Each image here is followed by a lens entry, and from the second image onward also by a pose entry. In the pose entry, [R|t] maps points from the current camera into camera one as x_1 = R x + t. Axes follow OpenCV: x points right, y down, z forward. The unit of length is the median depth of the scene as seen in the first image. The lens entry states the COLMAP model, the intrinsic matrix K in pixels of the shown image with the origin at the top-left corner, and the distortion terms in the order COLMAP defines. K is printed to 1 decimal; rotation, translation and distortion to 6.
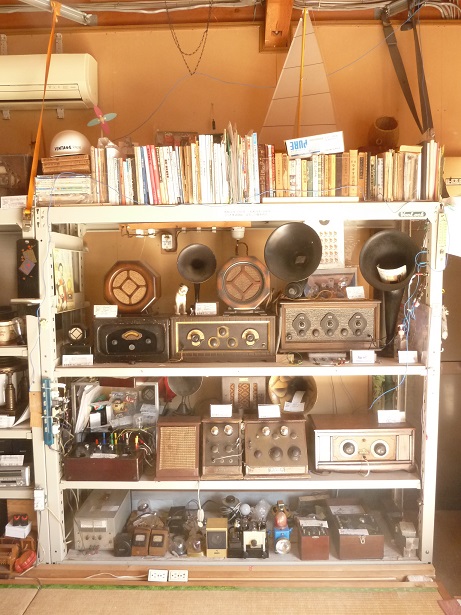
lens RADIAL K [[448.6, 0, 230.8], [0, 448.6, 305.6], [0, 0, 1]] dist [-0.037607, -0.002756]
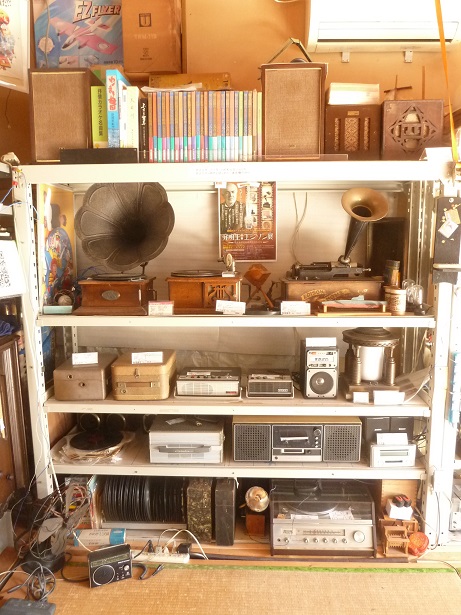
lens RADIAL K [[448.6, 0, 230.6], [0, 448.6, 309.5], [0, 0, 1]] dist [-0.037607, -0.002756]
pose [[0.999625, 0.001084, -0.027370, -0.836978], [0.001012, 0.997071, 0.076478, 0.006478], [0.027373, -0.076477, 0.996696, 0.080387]]
